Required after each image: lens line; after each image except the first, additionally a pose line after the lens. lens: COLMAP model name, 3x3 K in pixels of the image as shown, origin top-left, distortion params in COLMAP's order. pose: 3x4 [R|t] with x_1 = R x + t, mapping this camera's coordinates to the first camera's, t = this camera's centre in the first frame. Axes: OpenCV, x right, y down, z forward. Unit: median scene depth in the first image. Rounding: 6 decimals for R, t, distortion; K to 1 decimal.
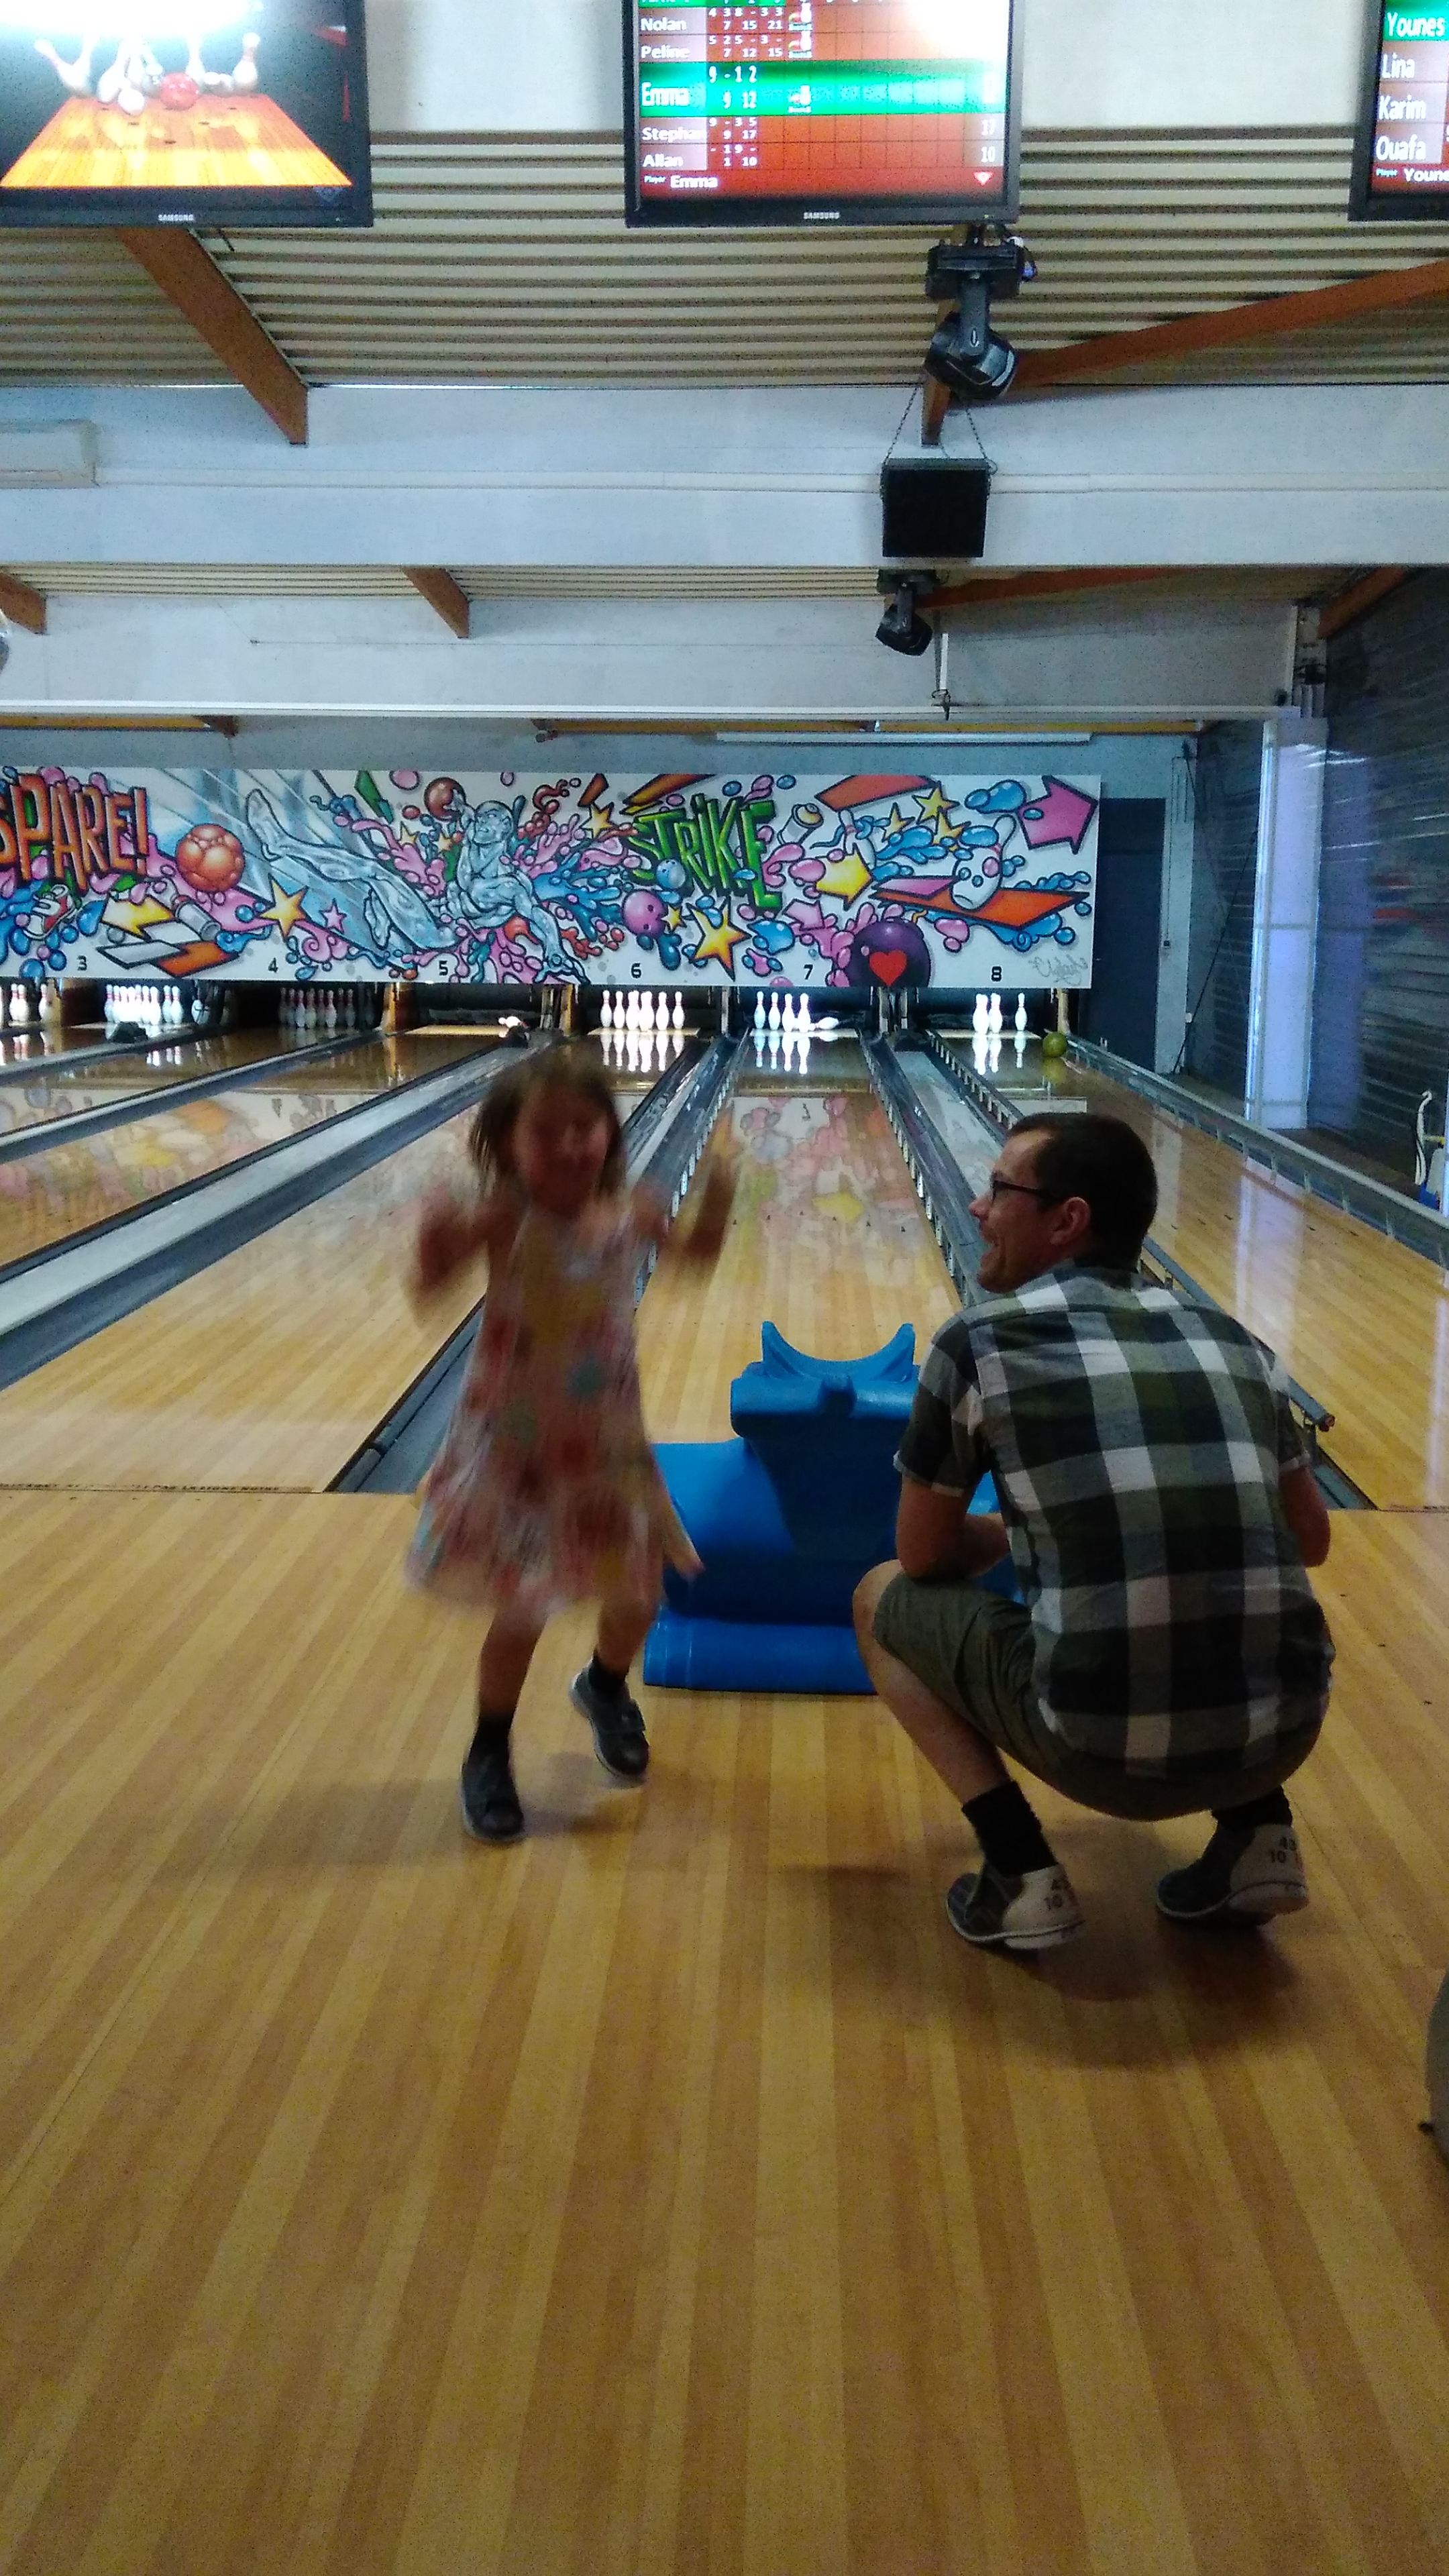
lens RADIAL K [[2324.1, 0, 712.9], [0, 2324.1, 1286.7], [0, 0, 1]] dist [0.099356, -0.165429]
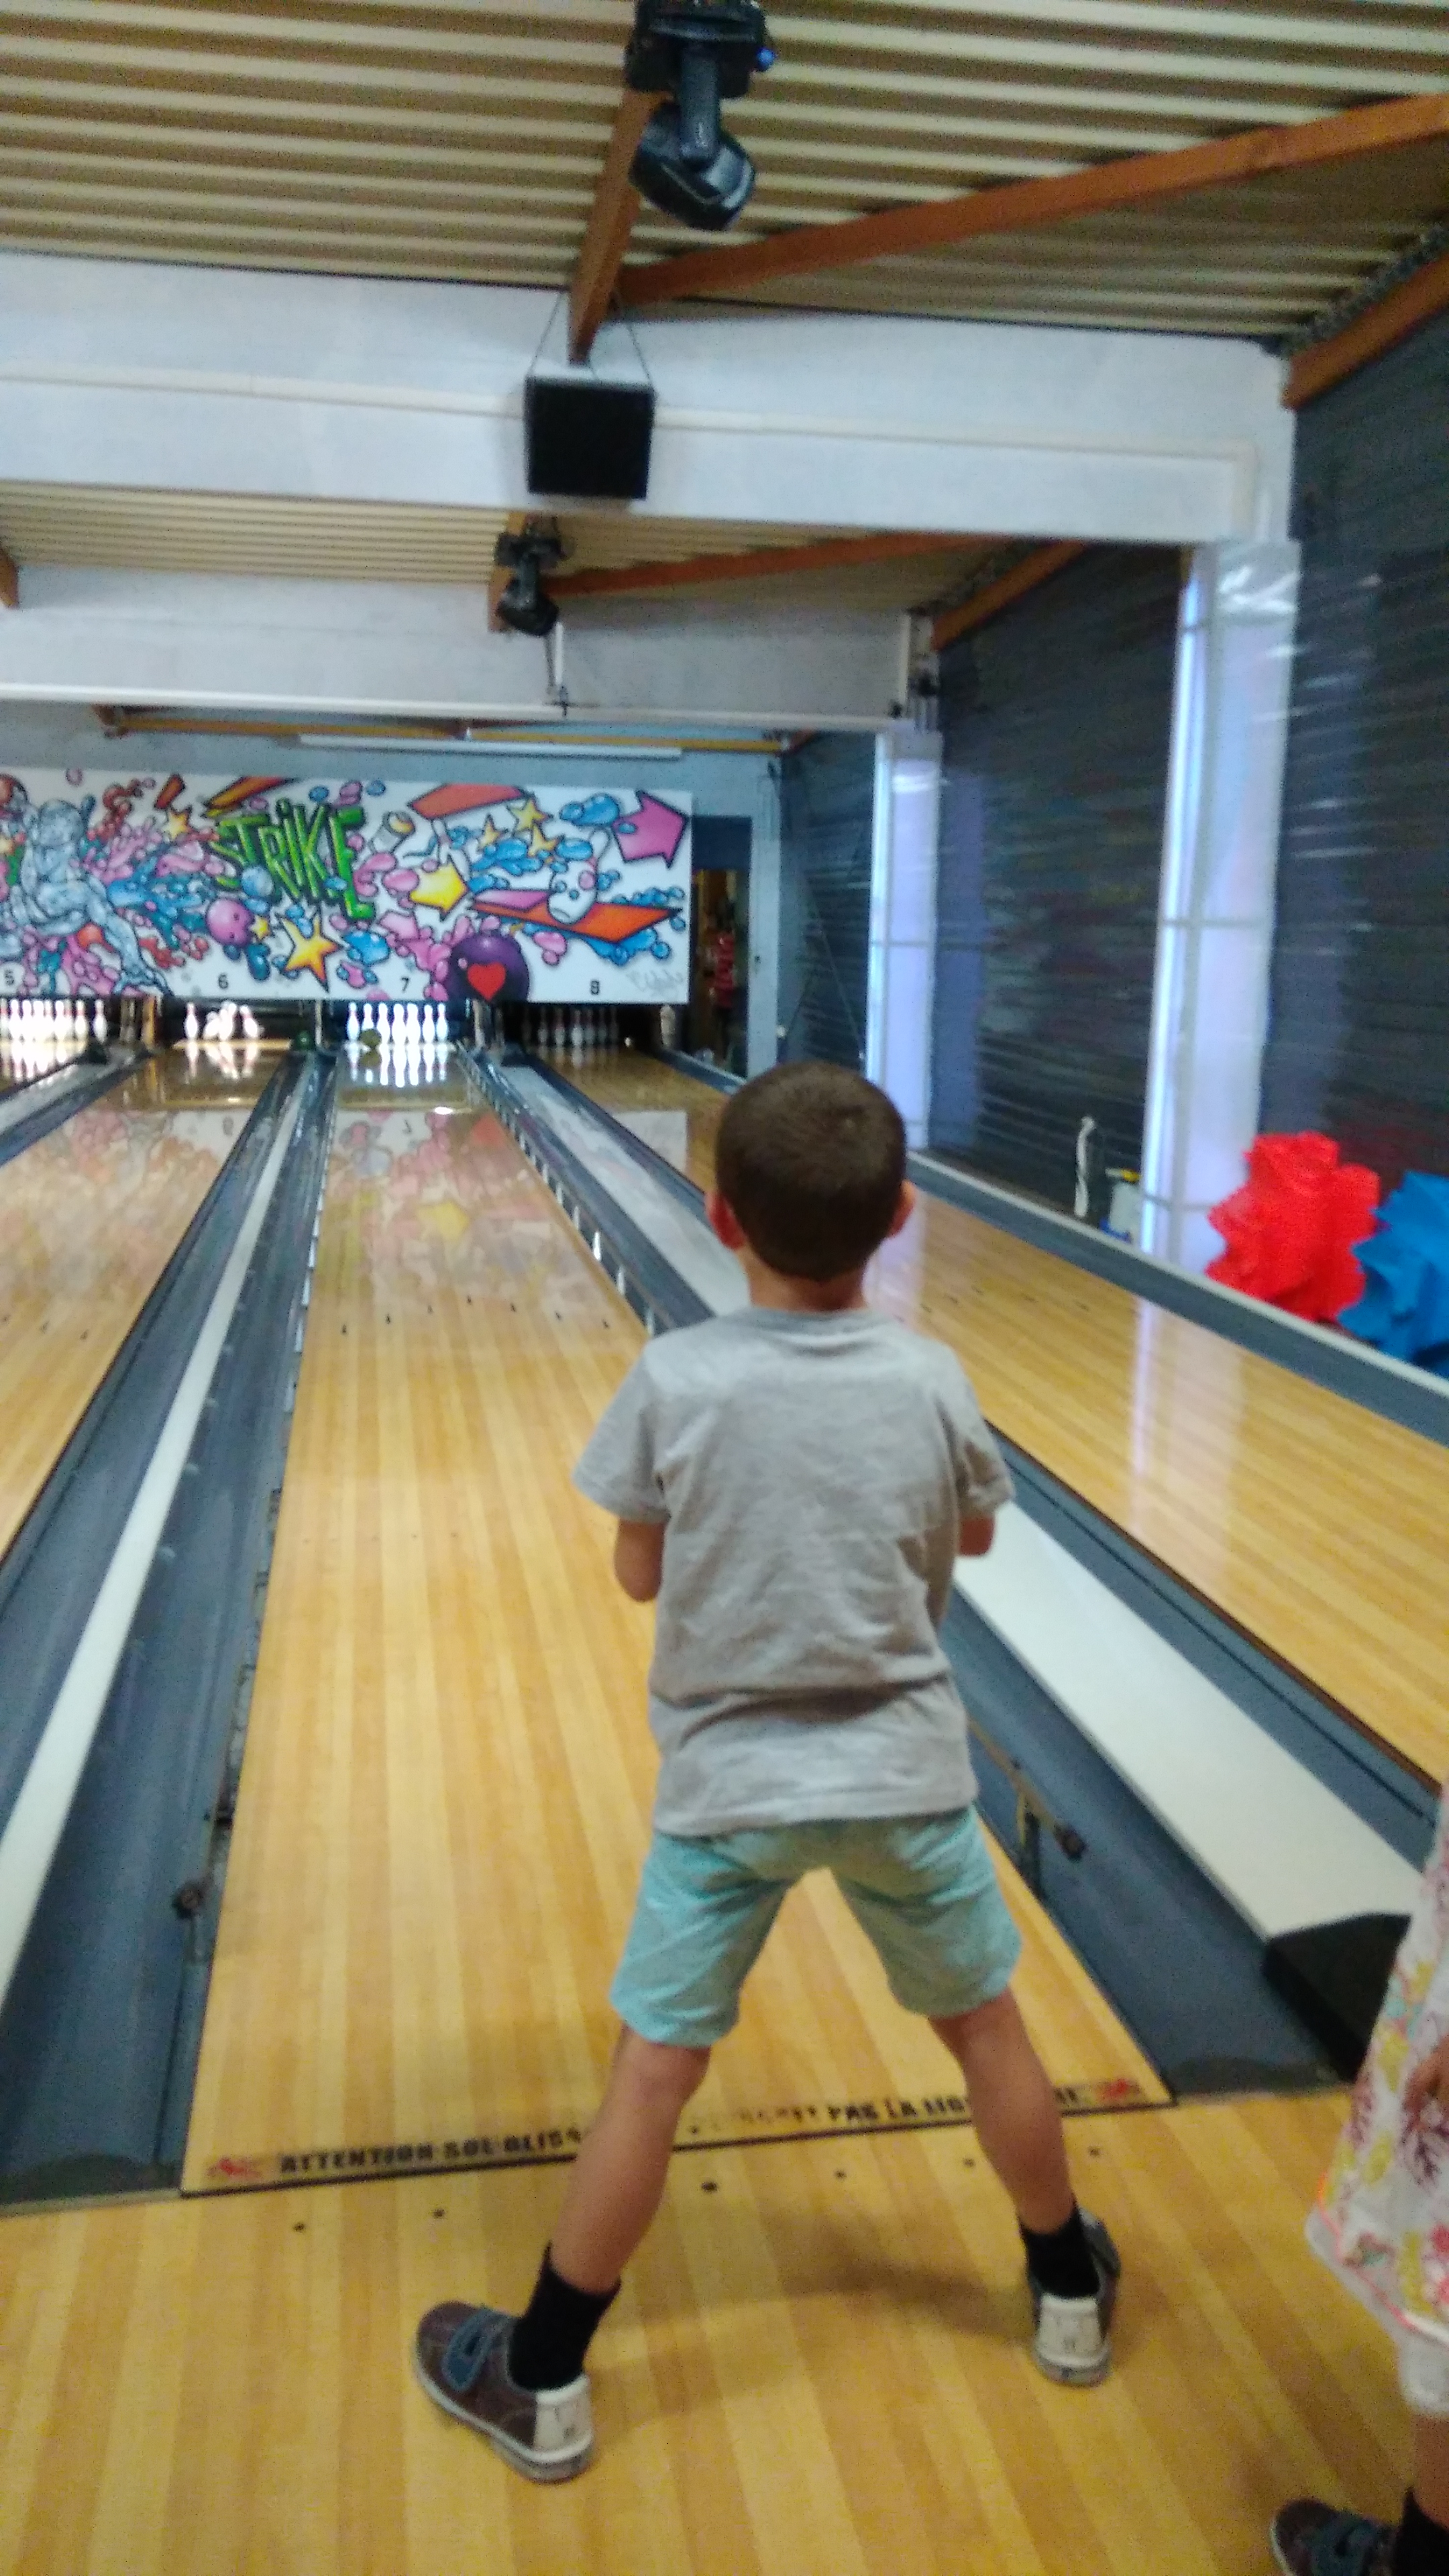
lens RADIAL K [[1981.5, 0, 725.2], [0, 1981.5, 1285.1], [0, 0, 1]] dist [0.088685, -0.135003]
pose [[0.976533, -0.030026, 0.213264, -0.010002], [0.025944, 0.999423, 0.021918, -0.023570], [-0.213799, -0.015871, 0.976749, 0.151112]]
